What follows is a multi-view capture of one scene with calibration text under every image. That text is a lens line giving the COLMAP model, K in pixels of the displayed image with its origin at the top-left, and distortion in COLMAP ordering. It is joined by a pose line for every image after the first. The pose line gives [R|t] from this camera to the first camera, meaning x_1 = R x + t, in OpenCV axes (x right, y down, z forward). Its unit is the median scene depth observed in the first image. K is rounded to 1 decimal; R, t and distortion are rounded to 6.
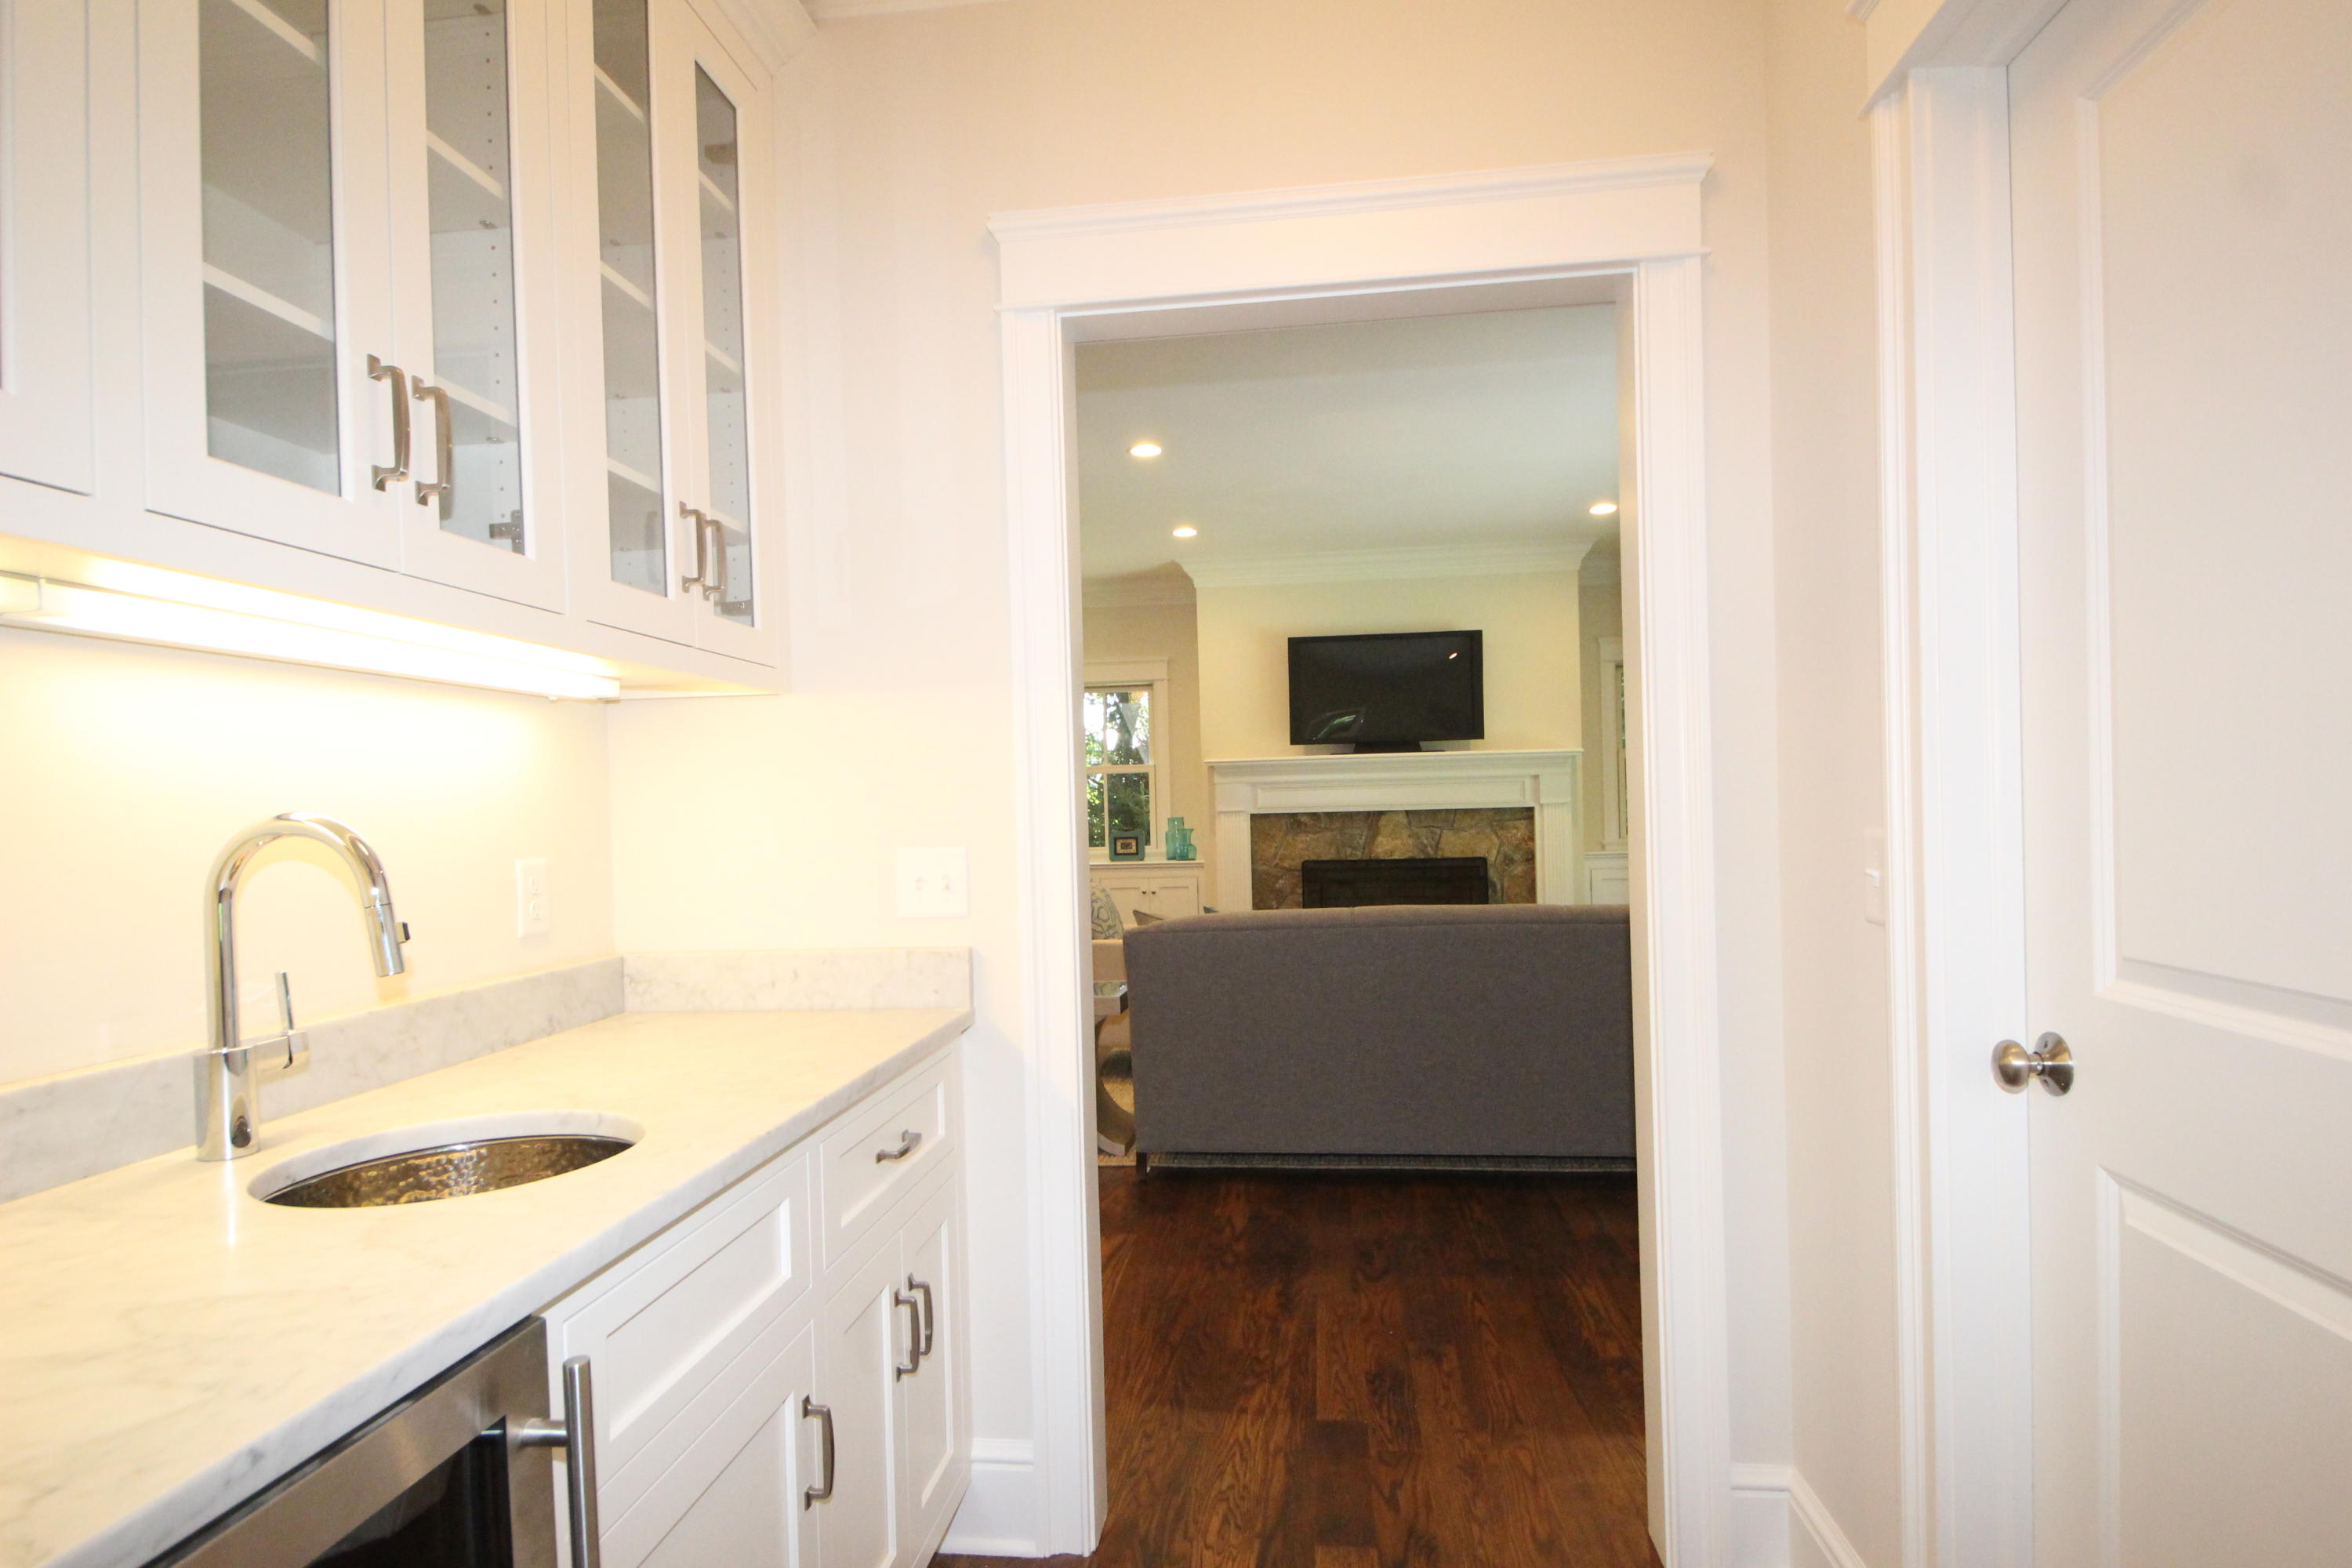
lens RADIAL K [[1228.2, 0, 1144.3], [0, 1228.2, 797.8], [0, 0, 1]] dist [0.022490, -0.036296]
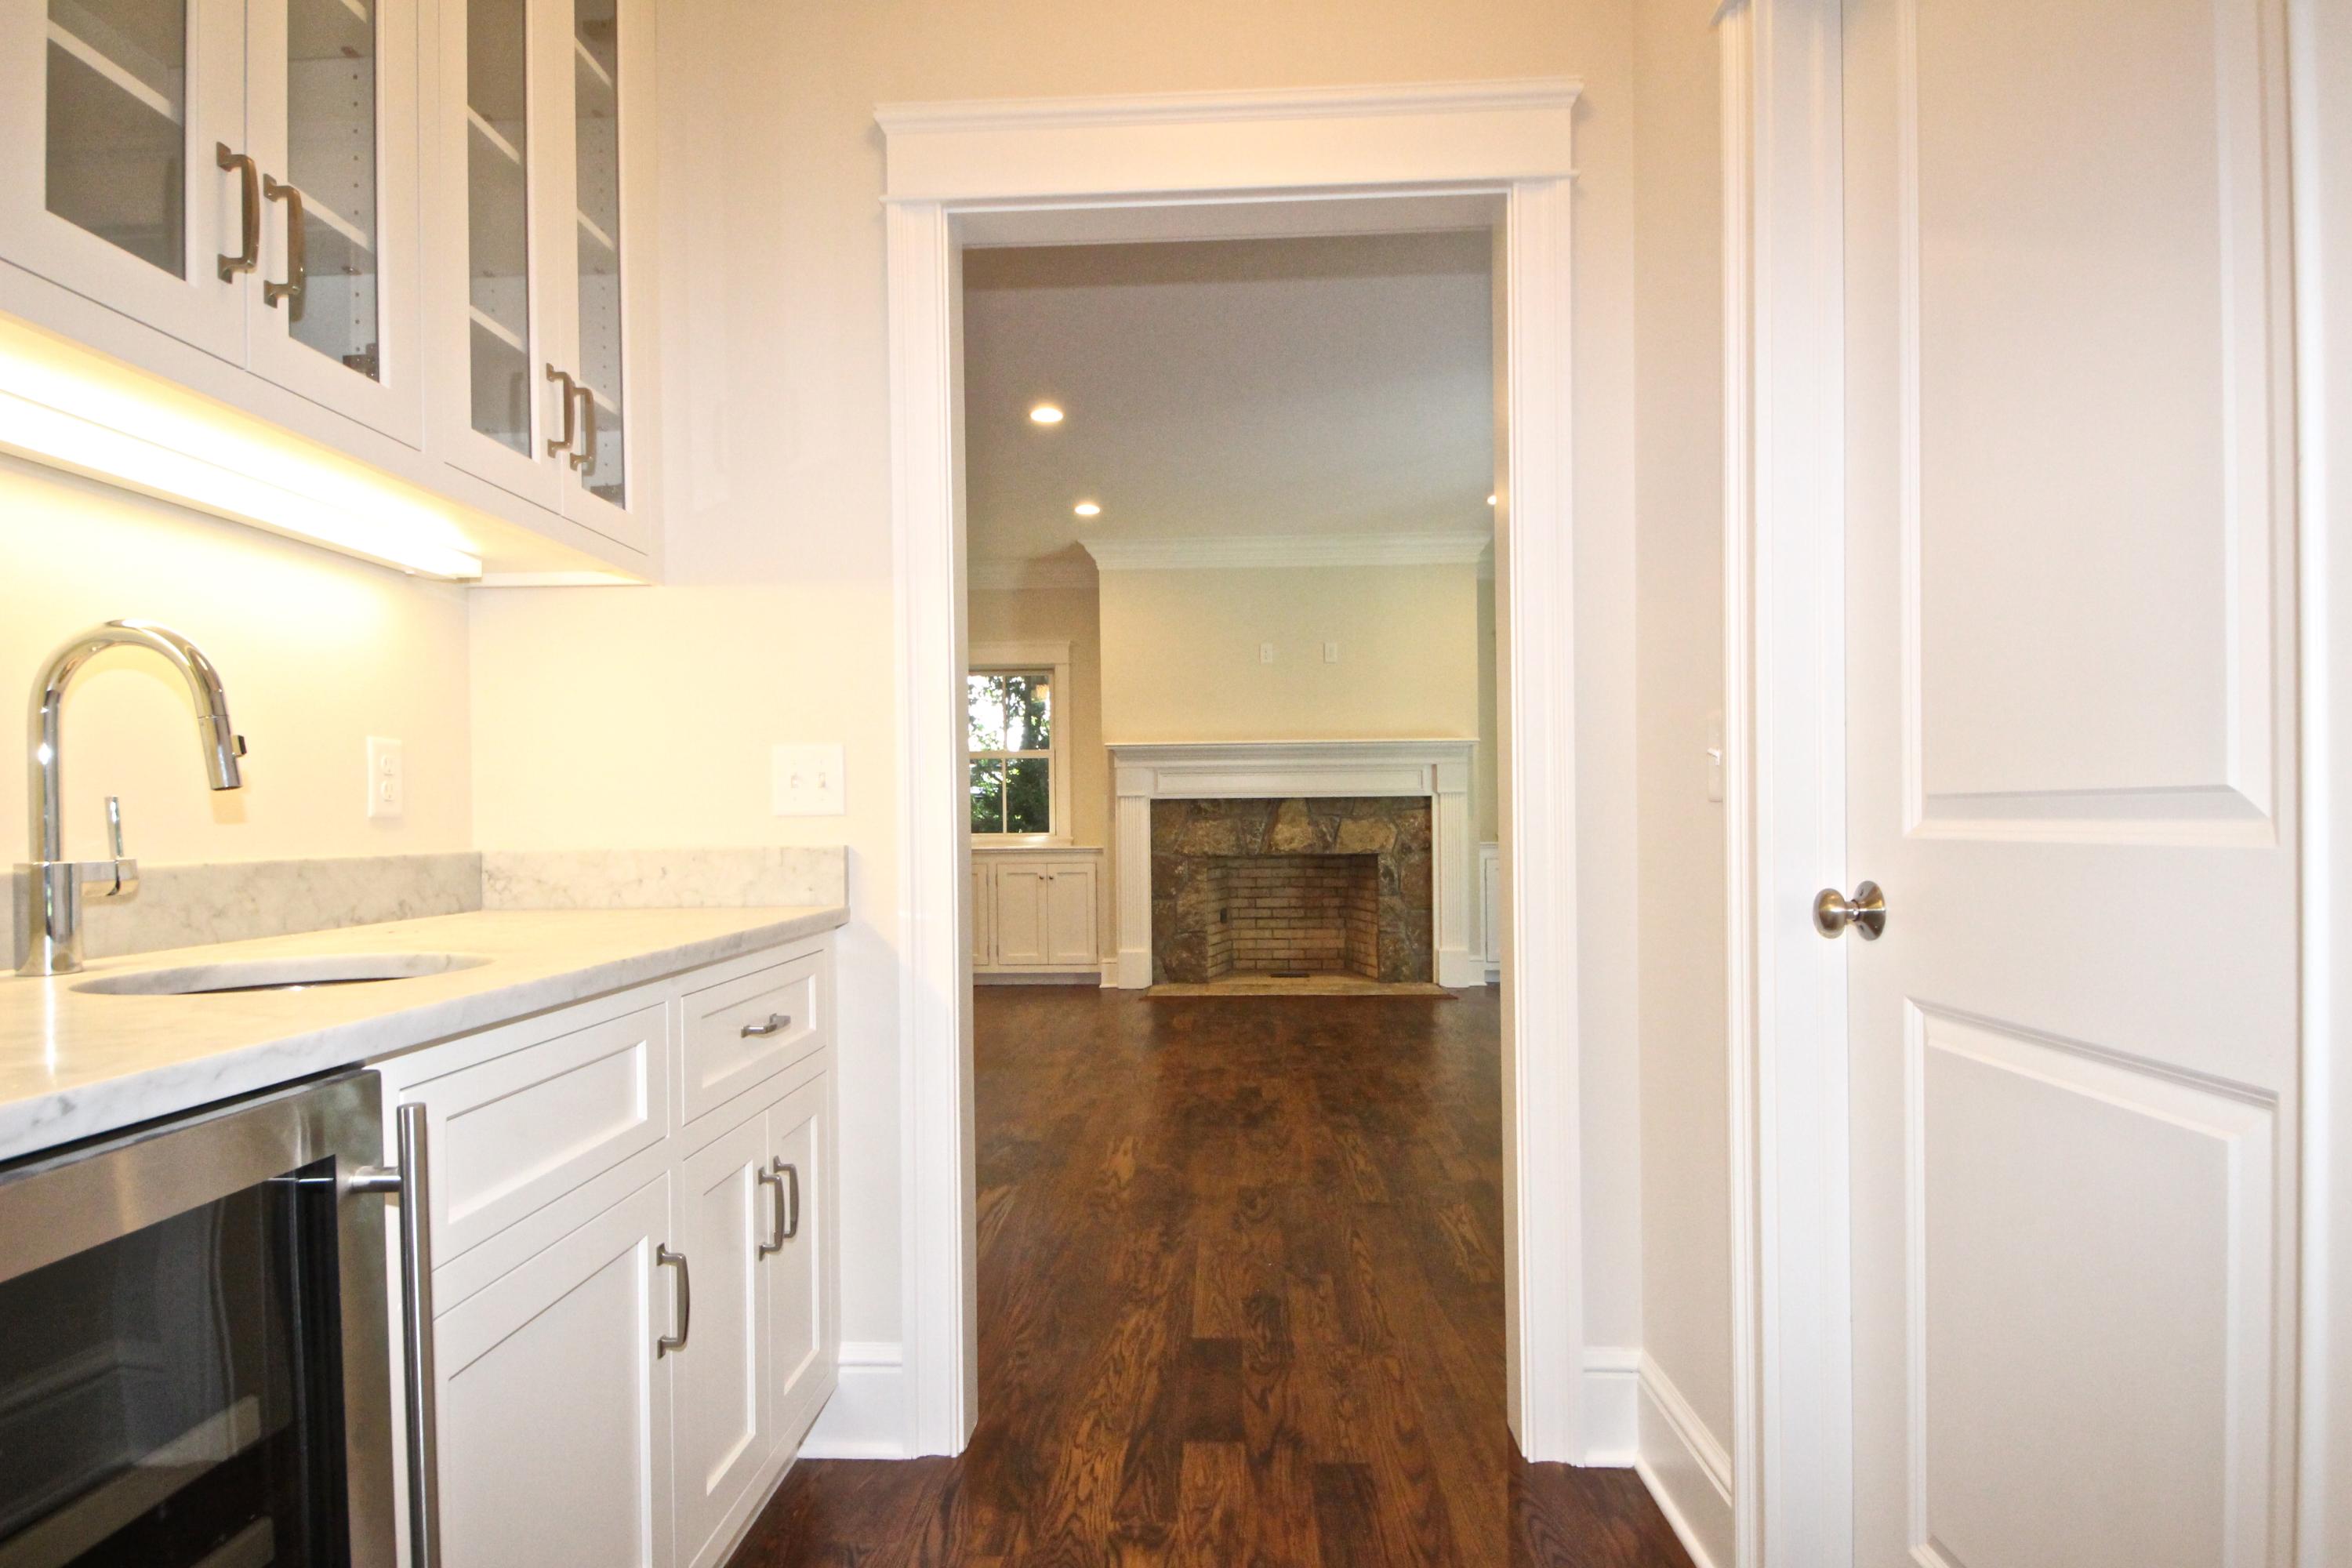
lens RADIAL K [[1256.2, 0, 1144.5], [0, 1256.2, 809.6], [0, 0, 1]] dist [0.022038, -0.035892]
pose [[0.997090, 0.014382, 0.074868, 0.022953], [-0.014147, 0.999893, -0.003670, 0.098639], [-0.074913, 0.002600, 0.997187, -0.027584]]
